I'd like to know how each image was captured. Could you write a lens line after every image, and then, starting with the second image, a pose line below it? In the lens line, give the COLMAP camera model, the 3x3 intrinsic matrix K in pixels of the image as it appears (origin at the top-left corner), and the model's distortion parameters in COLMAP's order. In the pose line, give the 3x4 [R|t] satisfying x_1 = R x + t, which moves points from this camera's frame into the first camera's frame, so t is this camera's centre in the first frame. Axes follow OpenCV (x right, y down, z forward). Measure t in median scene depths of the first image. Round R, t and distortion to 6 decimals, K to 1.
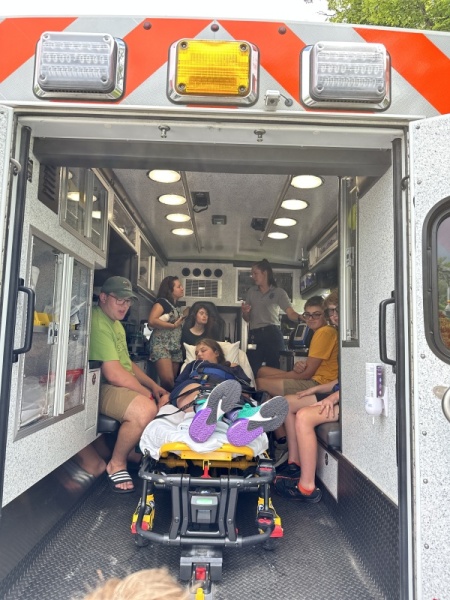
lens RADIAL K [[419.8, 0, 225.7], [0, 419.8, 300.1], [0, 0, 1]] dist [0.006839, -0.007577]
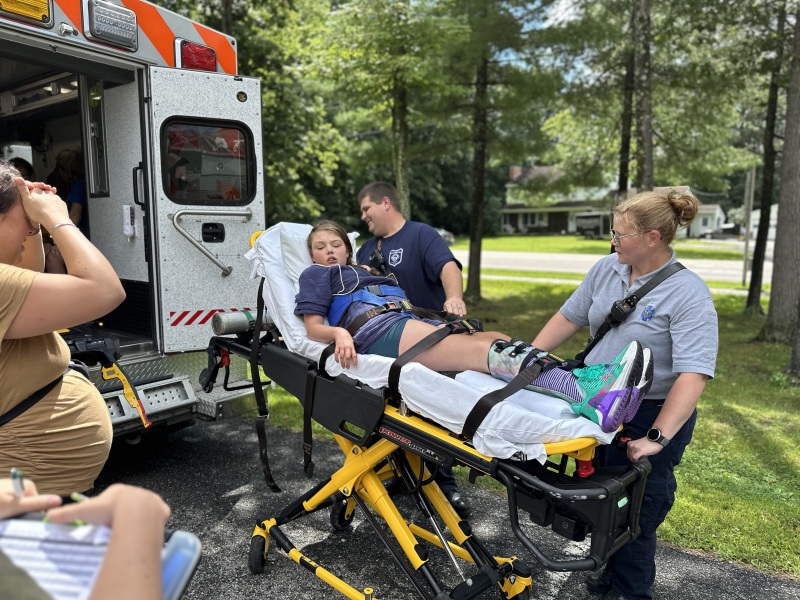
lens RADIAL K [[559.7, 0, 400.9], [0, 559.7, 302.6], [0, 0, 1]] dist [0.006839, -0.007577]
pose [[0.583361, -0.127657, 0.802118, -0.645025], [-0.080043, 0.973728, 0.213182, -0.026936], [-0.808259, -0.188566, 0.557817, -0.903141]]
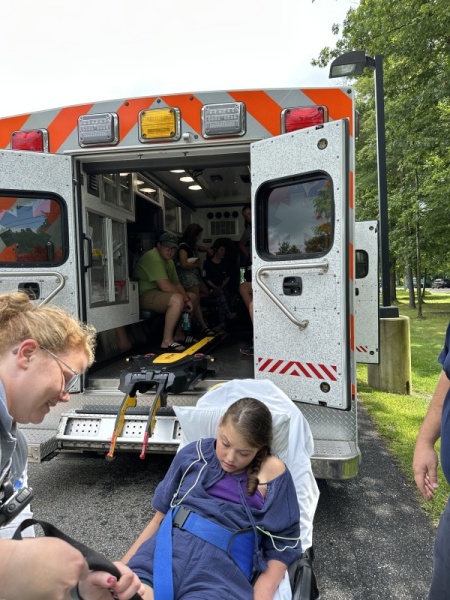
lens RADIAL K [[414.4, 0, 223.4], [0, 414.4, 299.2], [0, 0, 1]] dist [0.079819, -0.112440]
pose [[0.984233, -0.040771, -0.172115, 0.415651], [0.066046, 0.987403, 0.143783, 0.015594], [0.164085, -0.152883, 0.974527, -0.745657]]
